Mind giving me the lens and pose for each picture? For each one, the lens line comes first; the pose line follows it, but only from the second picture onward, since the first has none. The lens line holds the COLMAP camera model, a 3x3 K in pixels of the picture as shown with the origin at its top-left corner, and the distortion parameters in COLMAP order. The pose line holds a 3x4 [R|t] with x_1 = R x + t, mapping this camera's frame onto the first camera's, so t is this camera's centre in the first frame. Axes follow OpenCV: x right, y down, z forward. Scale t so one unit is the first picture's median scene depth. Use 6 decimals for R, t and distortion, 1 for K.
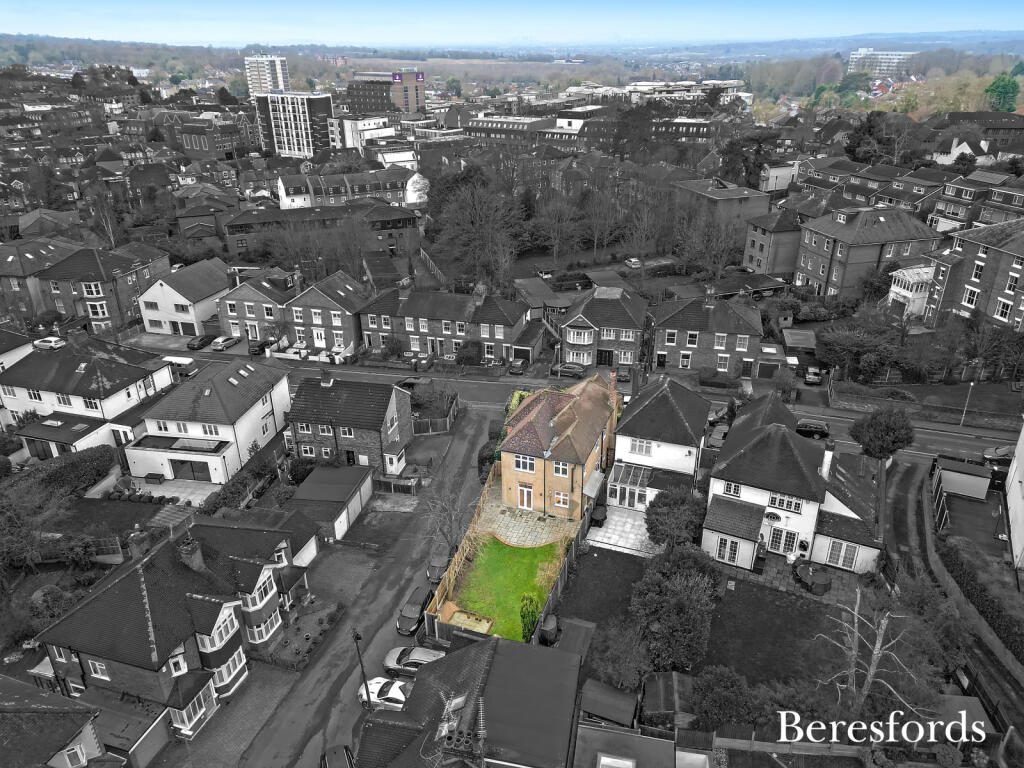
lens RADIAL K [[718.0, 0, 516.4], [0, 718.0, 384.3], [0, 0, 1]] dist [0.033290, -0.007963]
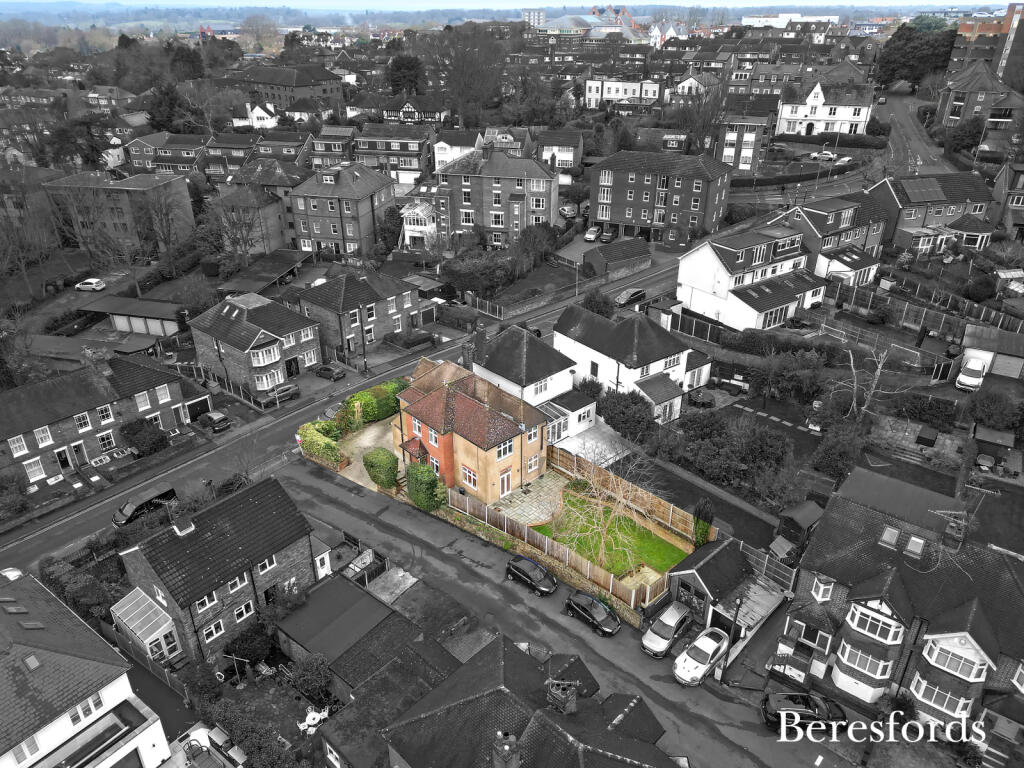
lens RADIAL K [[718.0, 0, 516.4], [0, 718.0, 384.3], [0, 0, 1]] dist [0.033290, -0.007963]
pose [[0.439613, -0.400709, 0.803849, -0.490107], [0.375823, 0.894919, 0.240574, -0.132069], [-0.815780, 0.196346, 0.544014, 0.299465]]
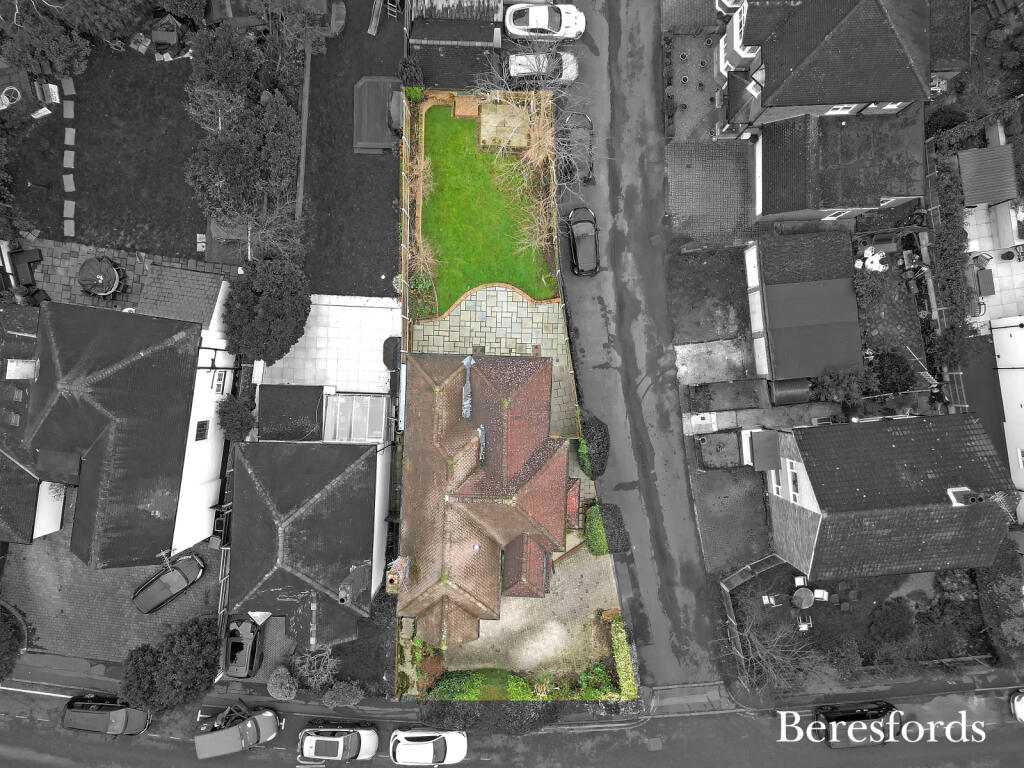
lens RADIAL K [[718.0, 0, 516.4], [0, 718.0, 384.3], [0, 0, 1]] dist [0.033290, -0.007963]
pose [[-0.947162, 0.320038, 0.021448, -0.008716], [-0.118165, -0.410313, 0.904257, -0.314956], [0.298197, 0.853943, 0.426450, 0.505037]]
